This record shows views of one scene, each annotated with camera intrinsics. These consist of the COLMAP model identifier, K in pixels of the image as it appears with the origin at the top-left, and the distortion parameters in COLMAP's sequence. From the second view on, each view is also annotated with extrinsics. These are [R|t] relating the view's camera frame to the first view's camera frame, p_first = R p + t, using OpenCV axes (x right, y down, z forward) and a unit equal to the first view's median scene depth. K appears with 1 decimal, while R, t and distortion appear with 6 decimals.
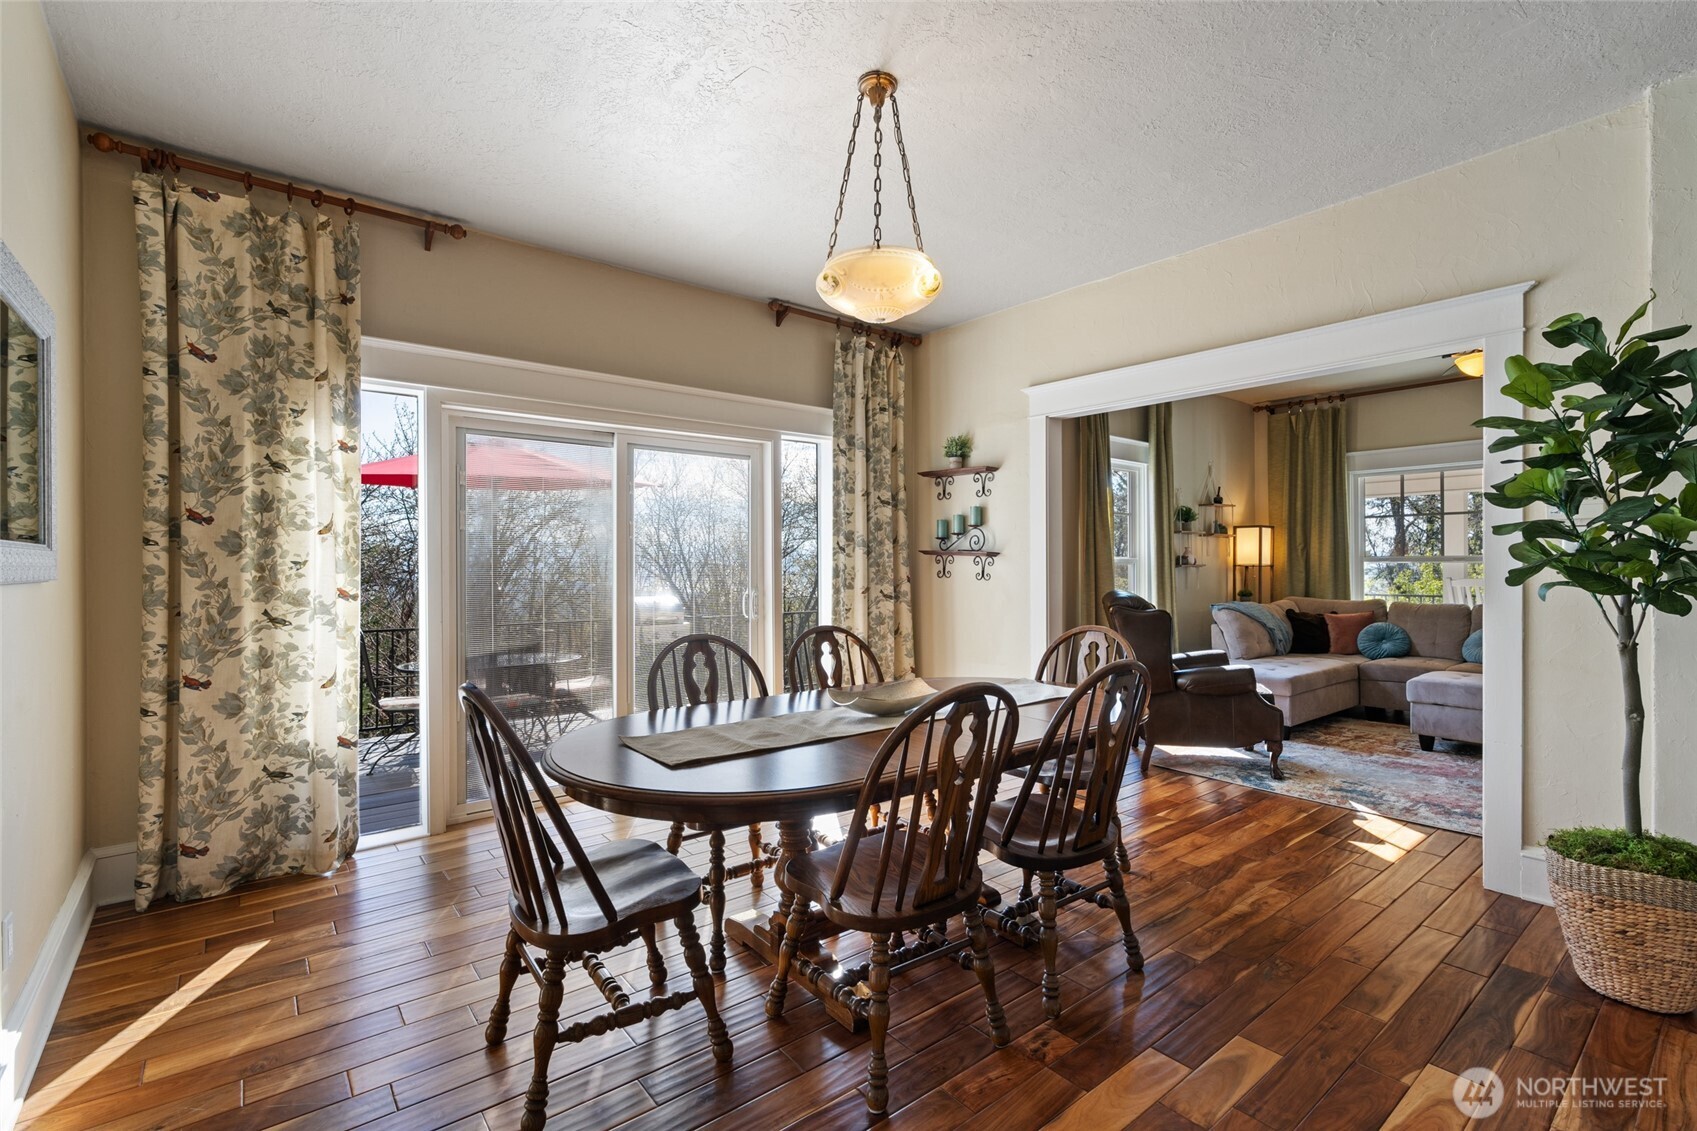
lens RADIAL K [[768.5, 0, 851.3], [0, 768.5, 568.0], [0, 0, 1]] dist [-0.007444, 0.003522]
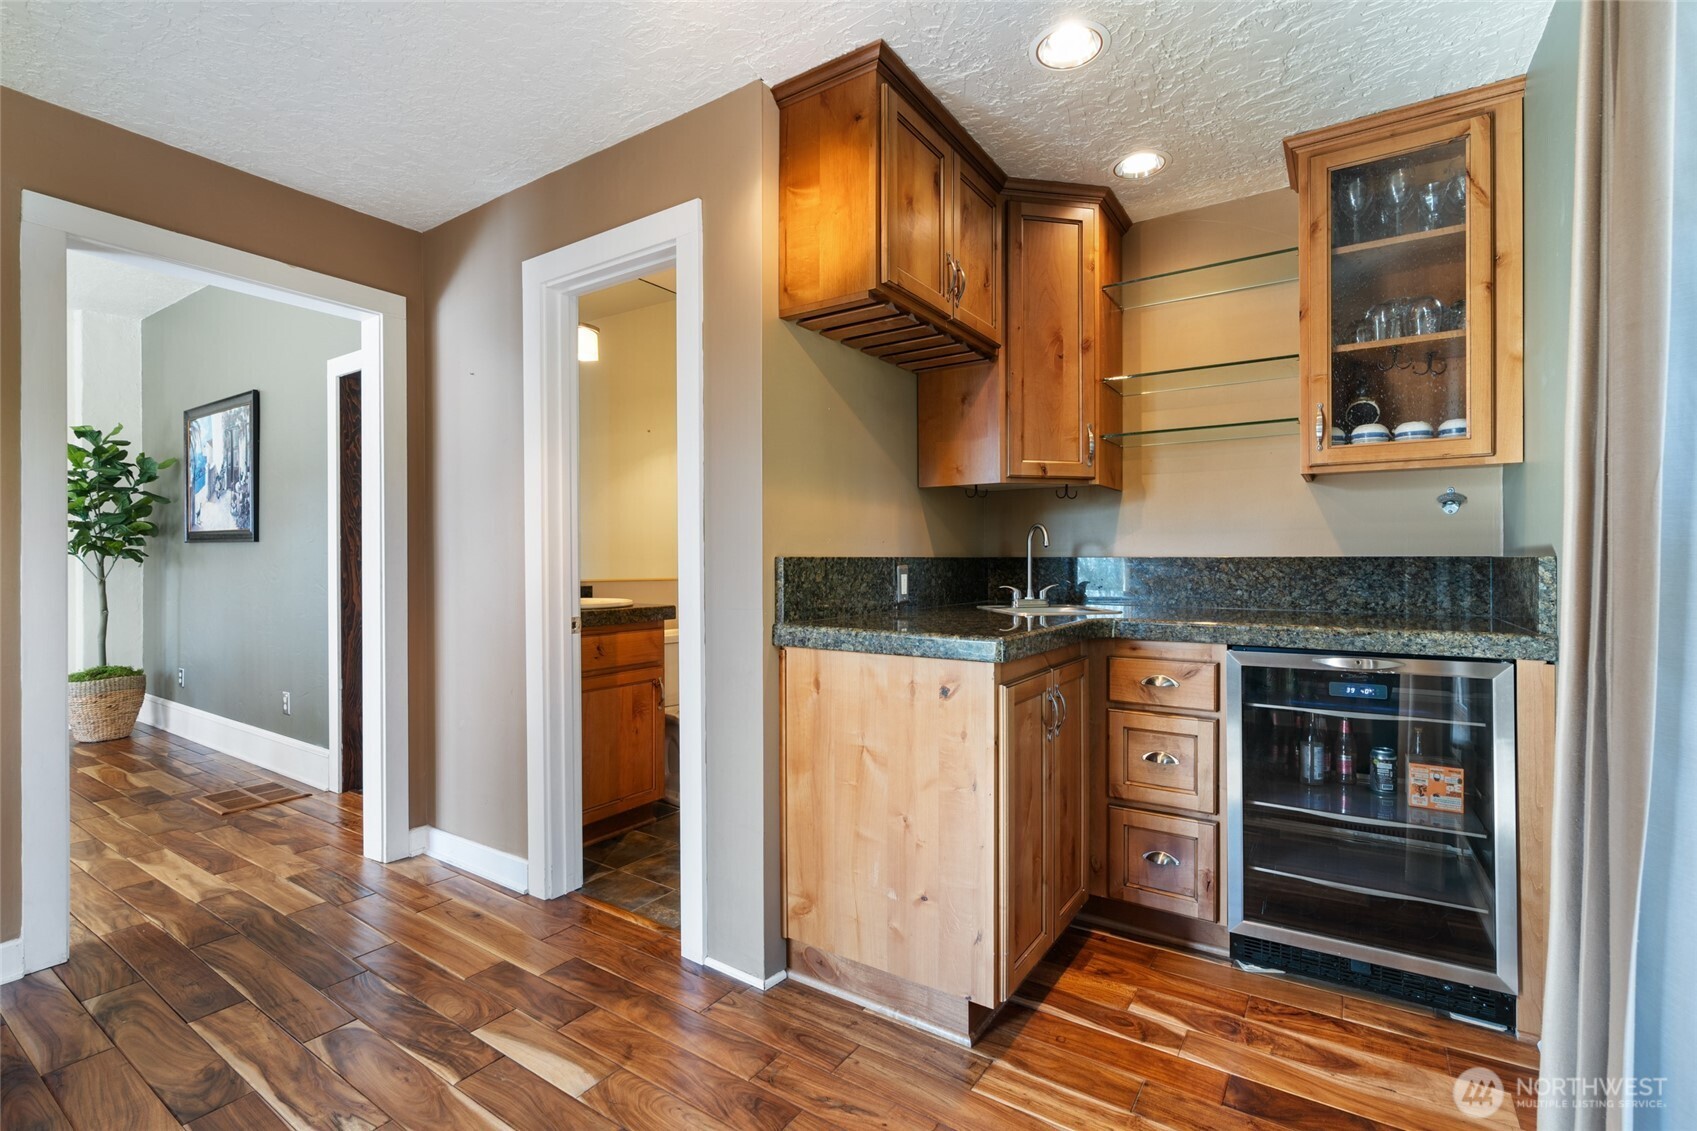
lens RADIAL K [[768.5, 0, 847.8], [0, 768.5, 564.8], [0, 0, 1]] dist [-0.007444, 0.003522]
pose [[-0.296539, -0.008007, 0.954987, -1.711266], [0.001491, 0.999960, 0.008847, 0.040759], [-0.955019, 0.004047, -0.296515, -0.388428]]
